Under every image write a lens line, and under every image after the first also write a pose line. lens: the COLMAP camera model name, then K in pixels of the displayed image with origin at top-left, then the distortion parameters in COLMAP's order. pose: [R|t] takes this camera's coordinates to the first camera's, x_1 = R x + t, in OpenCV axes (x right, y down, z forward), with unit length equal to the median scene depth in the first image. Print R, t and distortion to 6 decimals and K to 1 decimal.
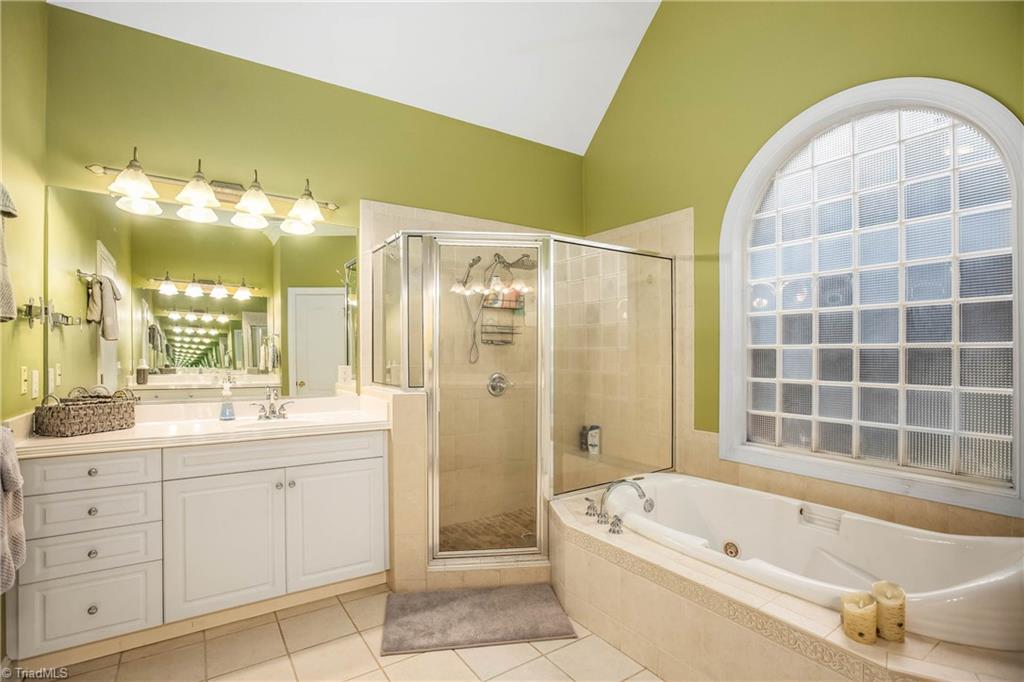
lens RADIAL K [[497.2, 0, 502.8], [0, 497.2, 352.0], [0, 0, 1]] dist [-0.052279, 0.024431]
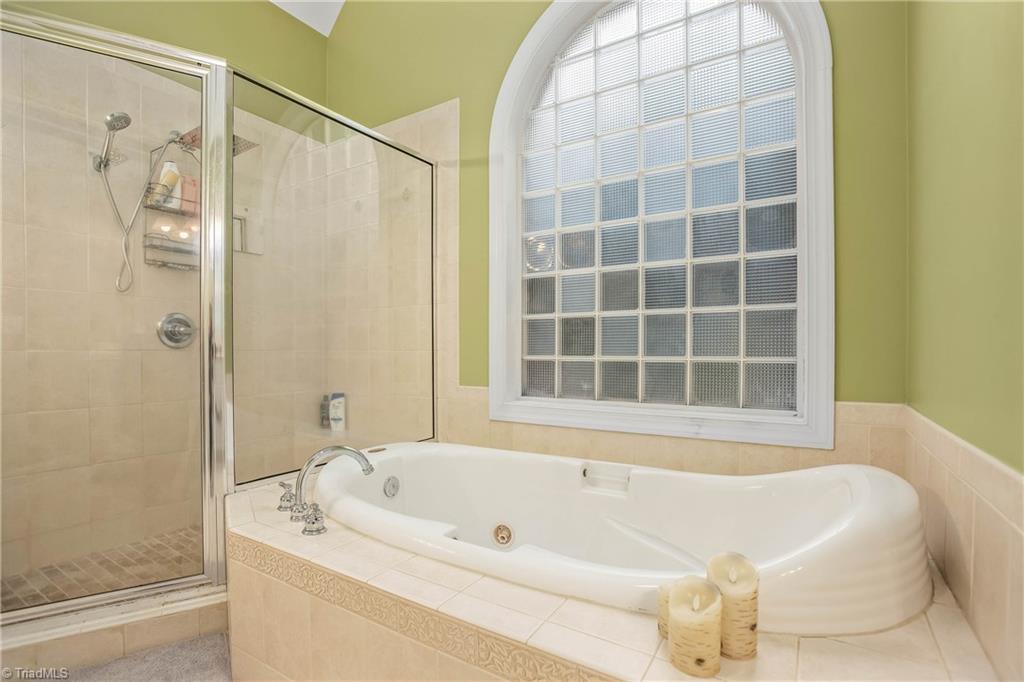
lens RADIAL K [[494.1, 0, 513.4], [0, 494.1, 357.0], [0, 0, 1]] dist [-0.034140, 0.001100]
pose [[0.910914, -0.004330, 0.412573, 0.176817], [0.000584, 0.999957, 0.009206, 0.128826], [-0.412596, -0.008145, 0.910878, 0.316278]]
